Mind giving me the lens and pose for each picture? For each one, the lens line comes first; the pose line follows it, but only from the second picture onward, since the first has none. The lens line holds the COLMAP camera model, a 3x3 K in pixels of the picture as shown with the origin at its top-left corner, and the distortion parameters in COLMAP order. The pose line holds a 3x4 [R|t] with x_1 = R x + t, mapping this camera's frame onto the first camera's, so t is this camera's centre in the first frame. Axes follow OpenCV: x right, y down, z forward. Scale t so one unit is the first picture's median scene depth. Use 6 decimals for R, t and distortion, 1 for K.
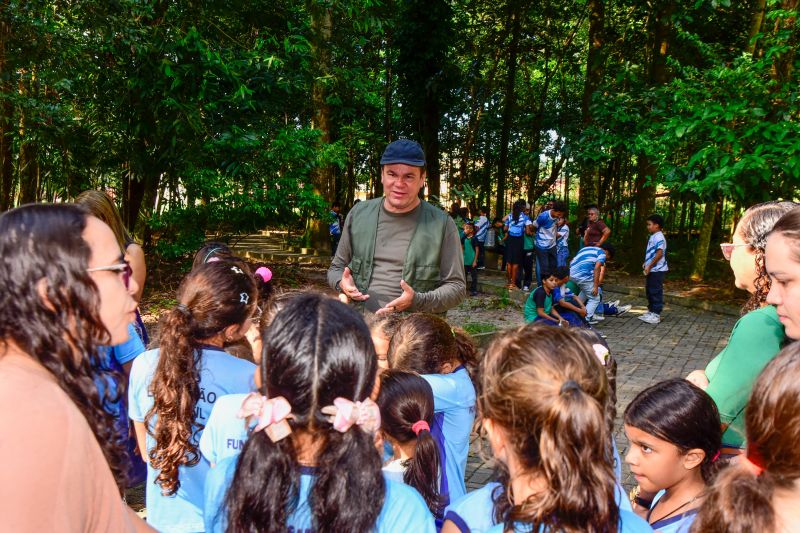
lens RADIAL K [[992.2, 0, 400.5], [0, 992.2, 268.1], [0, 0, 1]] dist [0.011346, 0.000000]
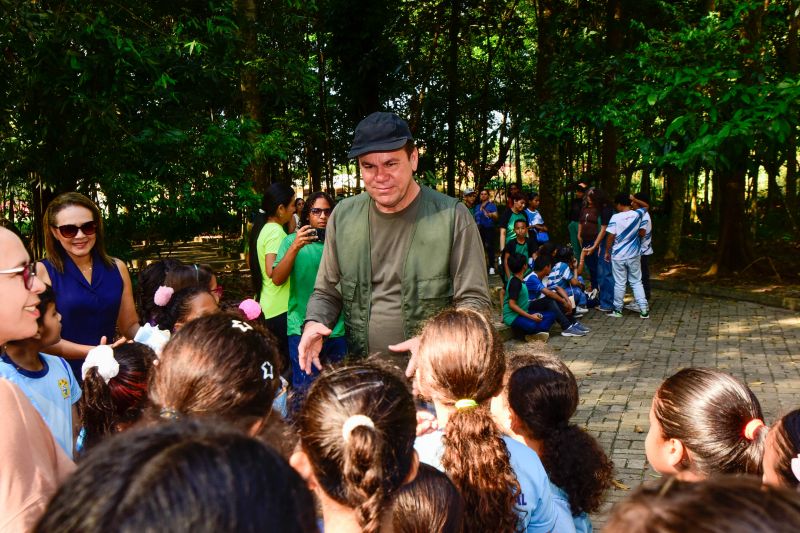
lens RADIAL K [[940.4, 0, 399.4], [0, 940.4, 264.3], [0, 0, 1]] dist [-0.013371, 0.000000]
pose [[0.994412, -0.068616, 0.080231, -0.028177], [0.067930, 0.997627, 0.011259, -0.012006], [-0.080813, -0.005746, 0.996713, 0.152329]]
